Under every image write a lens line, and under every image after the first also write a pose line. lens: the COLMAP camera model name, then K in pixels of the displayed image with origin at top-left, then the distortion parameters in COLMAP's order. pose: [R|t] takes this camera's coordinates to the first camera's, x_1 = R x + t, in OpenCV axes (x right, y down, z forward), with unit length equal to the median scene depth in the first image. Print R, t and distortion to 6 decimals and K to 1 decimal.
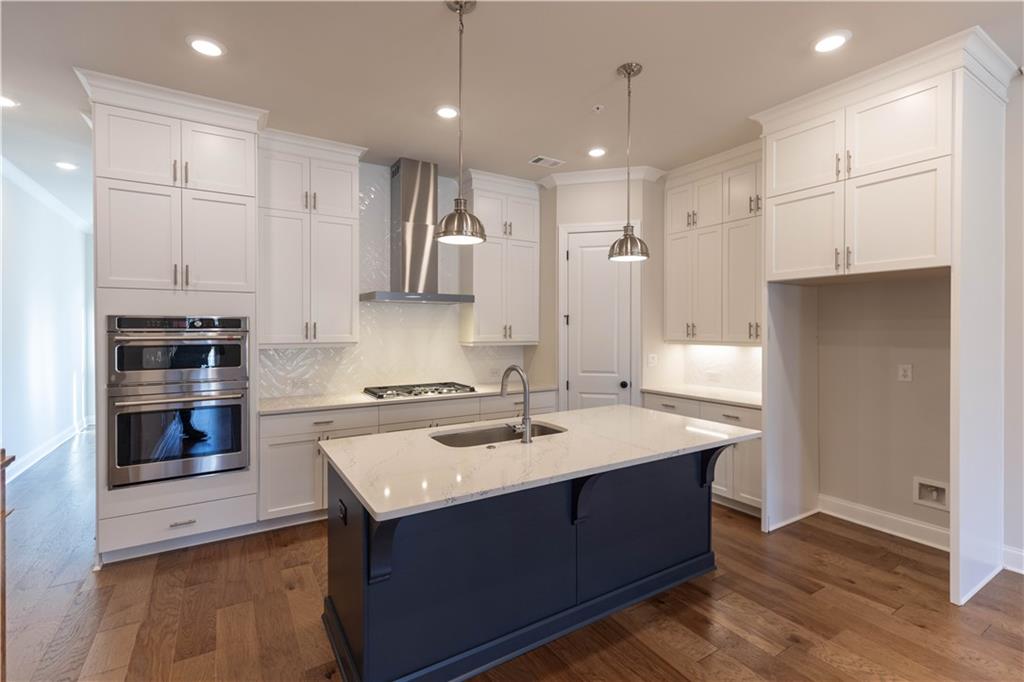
lens RADIAL K [[475.4, 0, 537.5], [0, 475.4, 331.3], [0, 0, 1]] dist [0.000942, 0.000421]
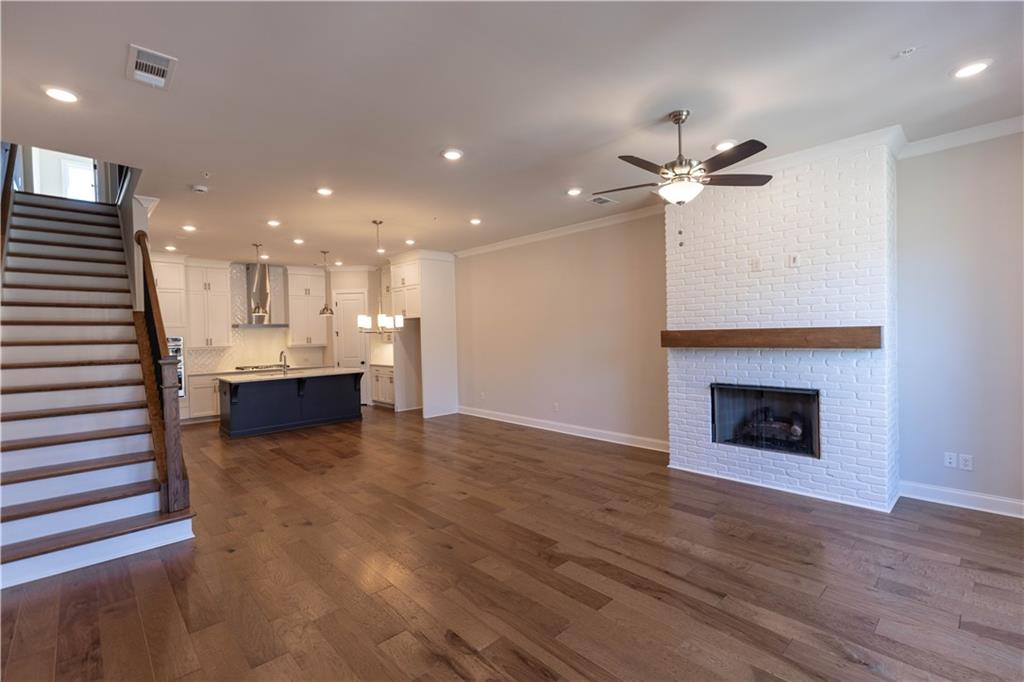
lens RADIAL K [[462.7, 0, 515.1], [0, 462.7, 342.7], [0, 0, 1]] dist [0.000694, -0.000004]
pose [[0.984880, -0.025637, 0.171329, 0.625326], [0.023391, 0.999612, 0.015112, 0.003937], [-0.171650, -0.010876, 0.985098, -1.523937]]
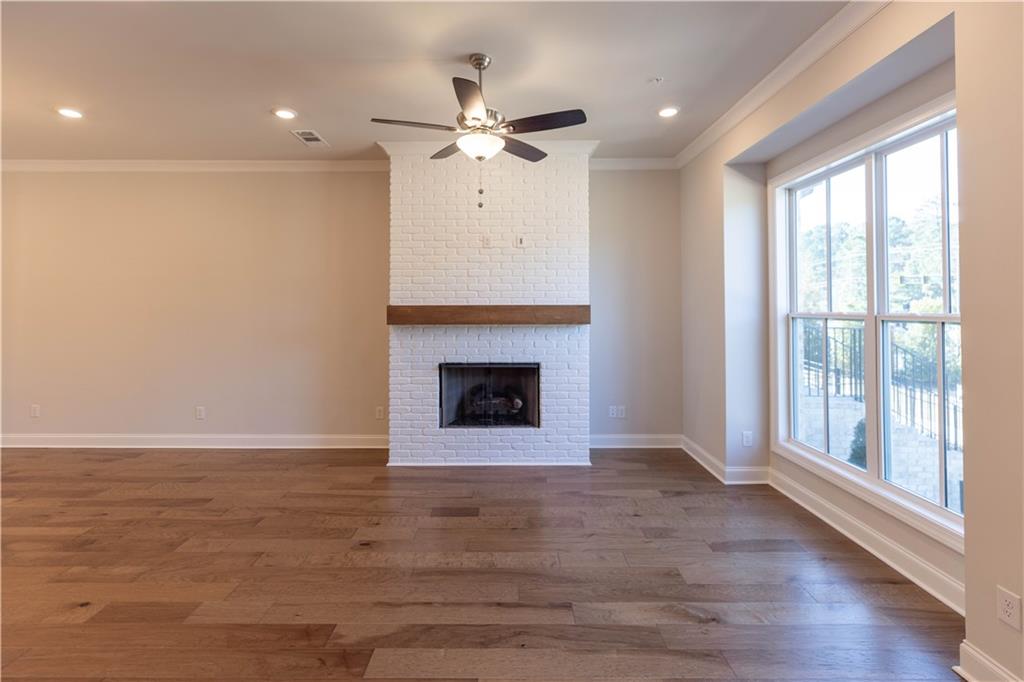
lens RADIAL K [[472.2, 0, 510.3], [0, 472.2, 296.9], [0, 0, 1]] dist [0.002436, 0.001014]
pose [[0.555710, 0.016393, 0.831215, 0.474982], [0.006537, 0.999689, -0.024086, 0.008204], [-0.831350, 0.018819, 0.555430, -1.188967]]
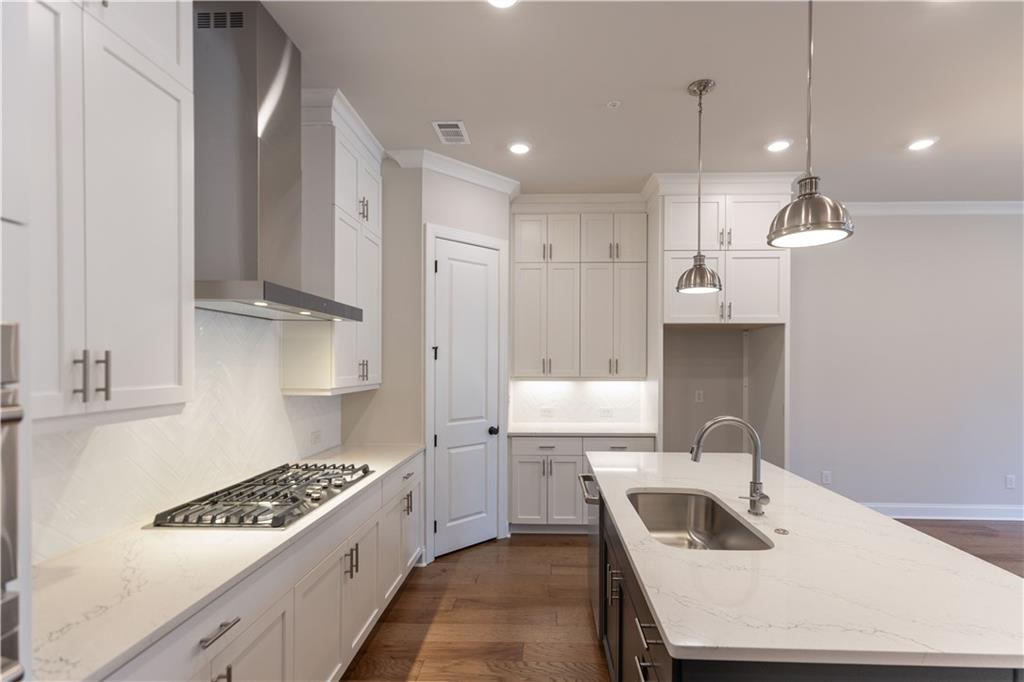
lens RADIAL K [[466.1, 0, 537.6], [0, 466.1, 362.5], [0, 0, 1]] dist [0.008138, 0.000394]
pose [[0.566747, 0.000242, 0.823892, -0.563673], [0.002394, 0.999995, -0.001941, -0.009345], [-0.823888, 0.003073, 0.566744, 0.571001]]
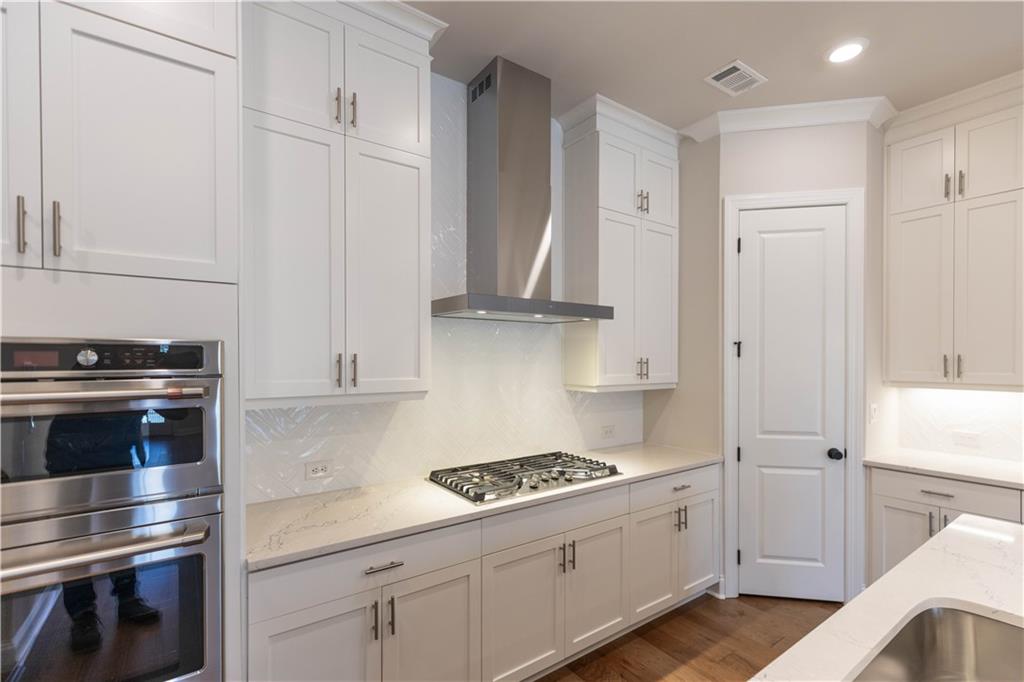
lens RADIAL K [[465.9, 0, 515.5], [0, 465.9, 359.1], [0, 0, 1]] dist [0.009088, 0.000086]
pose [[0.998747, -0.000565, 0.050042, -0.326298], [0.000784, 0.999990, -0.004357, -0.010797], [-0.050040, 0.004391, 0.998738, 0.507453]]
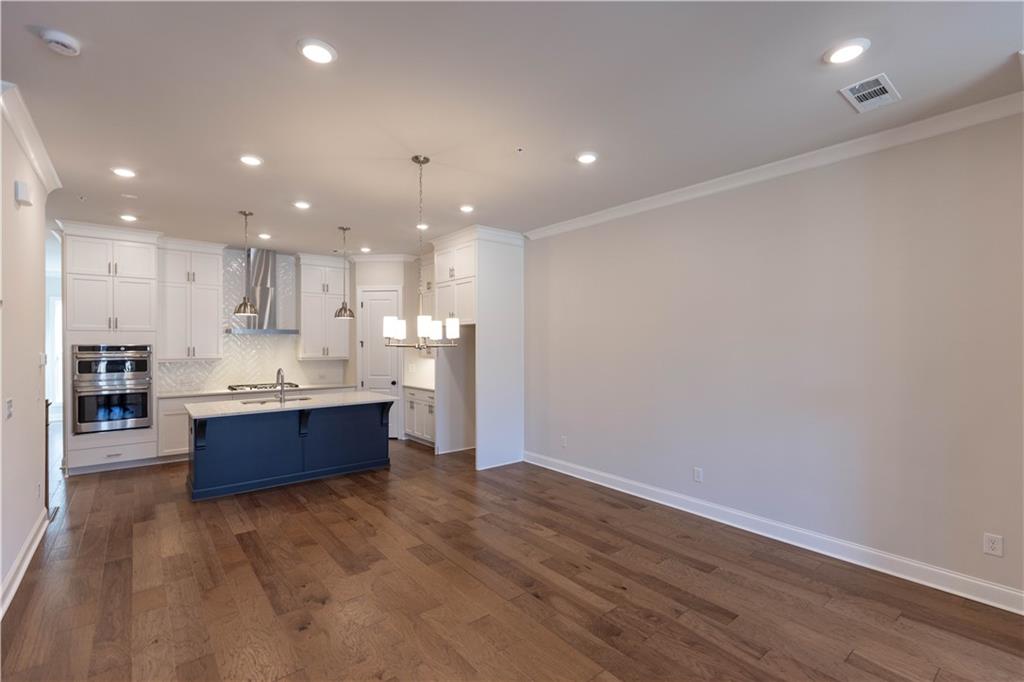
lens RADIAL K [[464.8, 0, 513.4], [0, 464.8, 344.8], [0, 0, 1]] dist [0.002830, -0.000034]
pose [[0.995209, -0.001138, 0.097762, 0.535512], [0.001420, 0.999995, -0.002821, -0.019974], [-0.097759, 0.002946, 0.995206, -0.817866]]
